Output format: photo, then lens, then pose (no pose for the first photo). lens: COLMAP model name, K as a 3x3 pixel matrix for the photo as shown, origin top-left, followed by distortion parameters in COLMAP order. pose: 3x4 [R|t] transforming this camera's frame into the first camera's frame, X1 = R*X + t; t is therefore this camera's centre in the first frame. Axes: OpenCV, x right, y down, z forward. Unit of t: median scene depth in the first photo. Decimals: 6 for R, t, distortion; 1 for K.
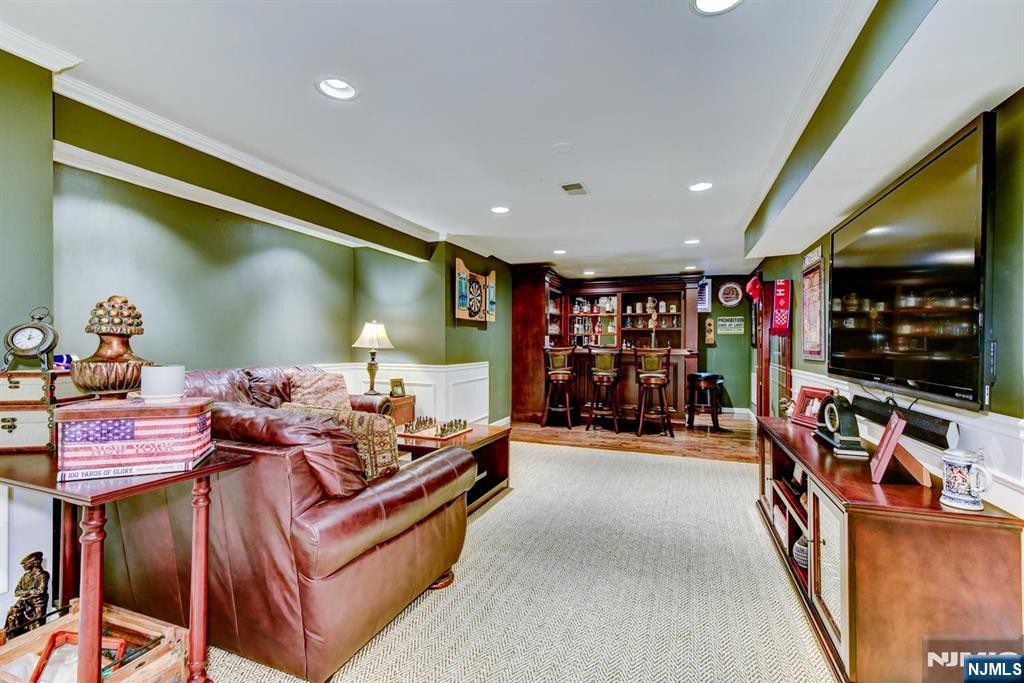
lens RADIAL K [[450.2, 0, 512.0], [0, 450.2, 341.5], [0, 0, 1]] dist [0.001024, 0.000028]
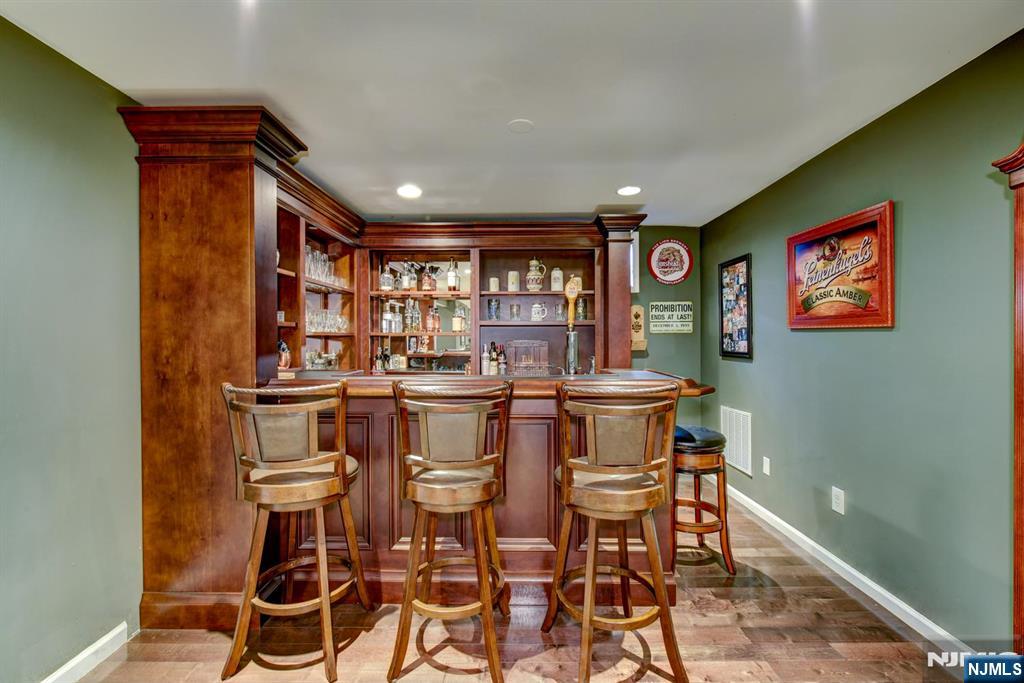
lens RADIAL K [[431.1, 0, 514.8], [0, 431.1, 342.9], [0, 0, 1]] dist [0.008951, 0.000302]
pose [[0.932227, -0.011158, 0.361702, 0.129481], [0.008491, 0.999924, 0.008962, -0.012051], [-0.361774, -0.005284, 0.932251, 0.653615]]
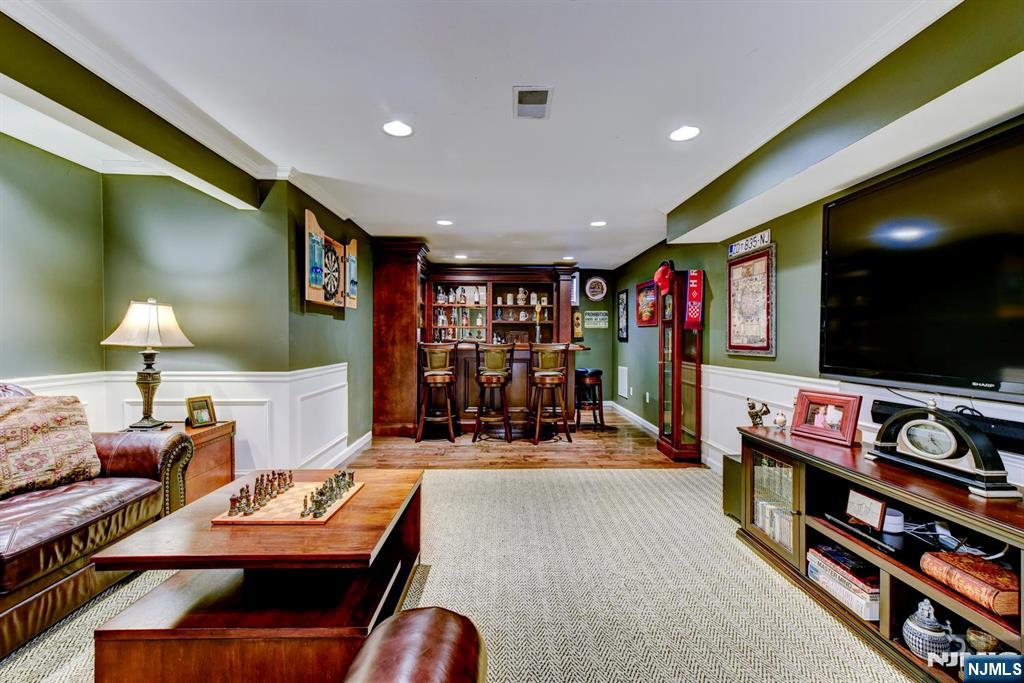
lens RADIAL K [[426.5, 0, 514.5], [0, 426.5, 343.9], [0, 0, 1]] dist [0.009856, 0.000059]
pose [[0.918748, -0.006976, 0.394783, -0.068187], [-0.001103, 0.999795, 0.020235, -0.000393], [-0.394843, -0.019026, 0.918552, 0.221171]]
